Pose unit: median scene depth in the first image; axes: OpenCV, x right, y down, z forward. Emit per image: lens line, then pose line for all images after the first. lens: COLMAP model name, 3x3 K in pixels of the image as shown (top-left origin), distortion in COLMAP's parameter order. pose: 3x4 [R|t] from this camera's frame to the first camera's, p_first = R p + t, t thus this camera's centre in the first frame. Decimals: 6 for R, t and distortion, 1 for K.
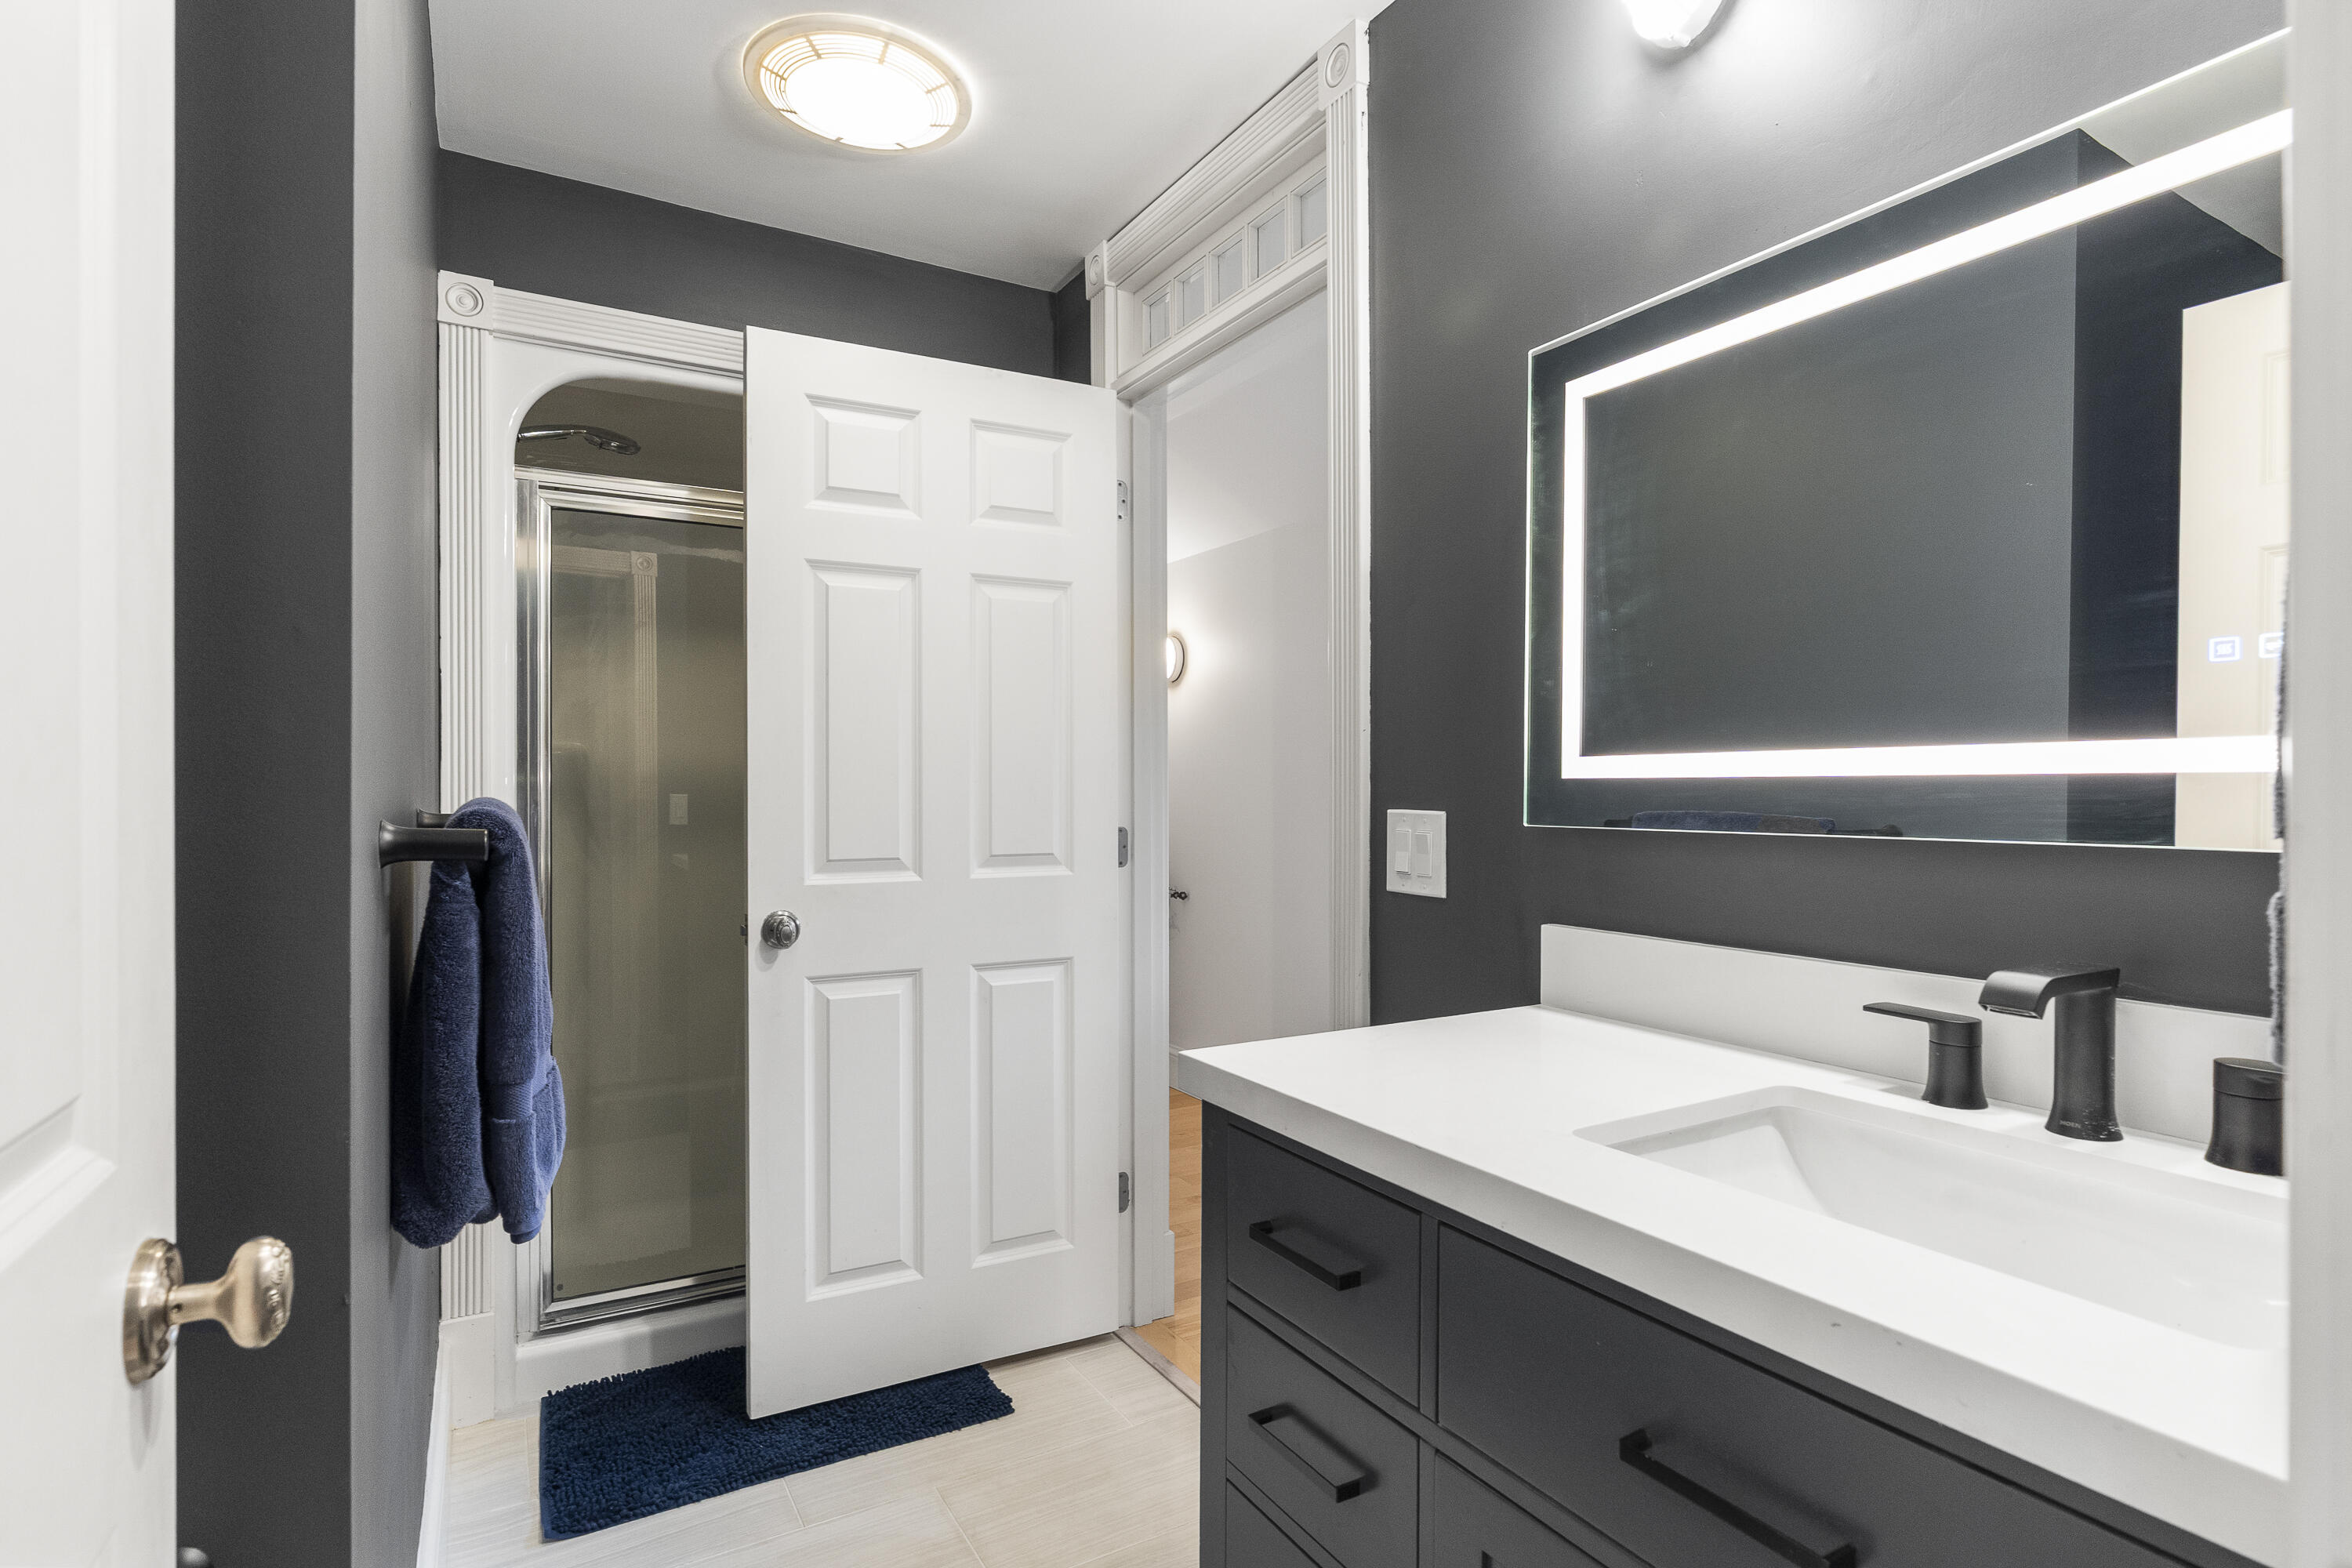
lens RADIAL K [[1153.4, 0, 1176.0], [0, 1153.4, 784.0], [0, 0, 1]] dist [0.000647, 0.000052]
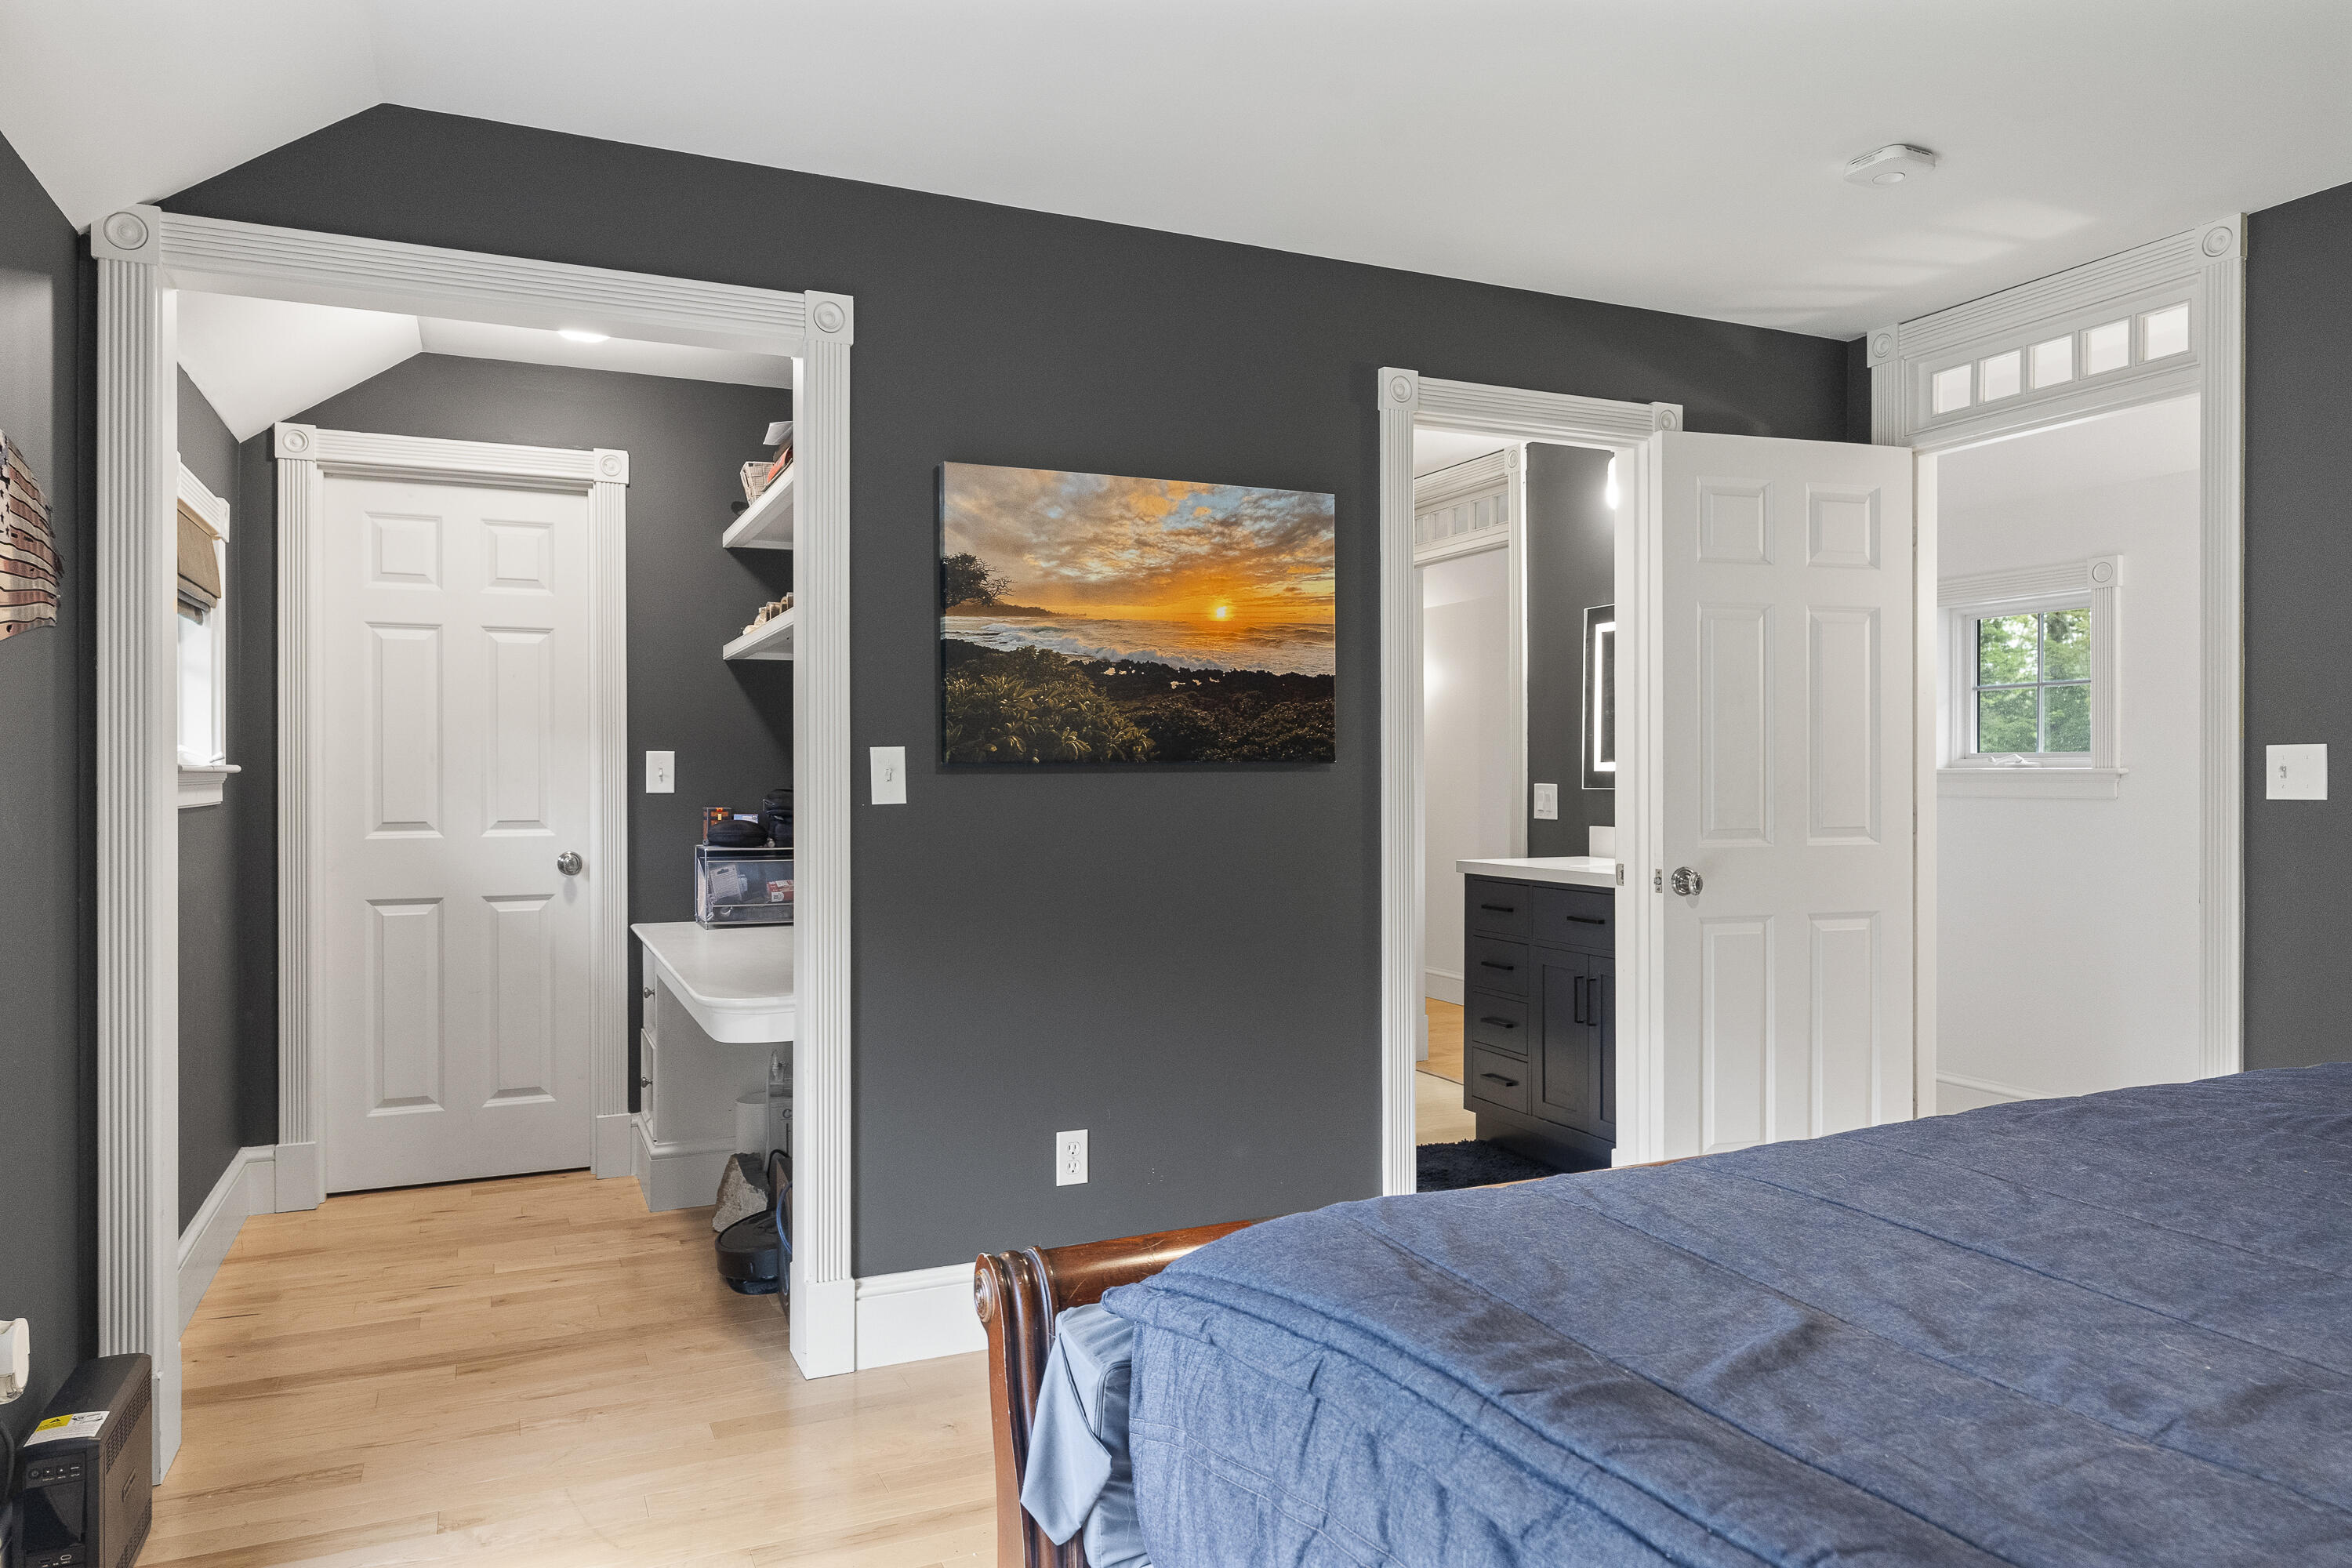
lens RADIAL K [[1498.9, 0, 1176.0], [0, 1498.9, 784.0], [0, 0, 1]] dist [-0.001593, -0.000122]
pose [[0.994665, -0.002225, -0.103131, -0.231219], [0.002827, 0.999980, 0.005694, 0.002954], [0.103116, -0.005955, 0.994651, -2.140506]]
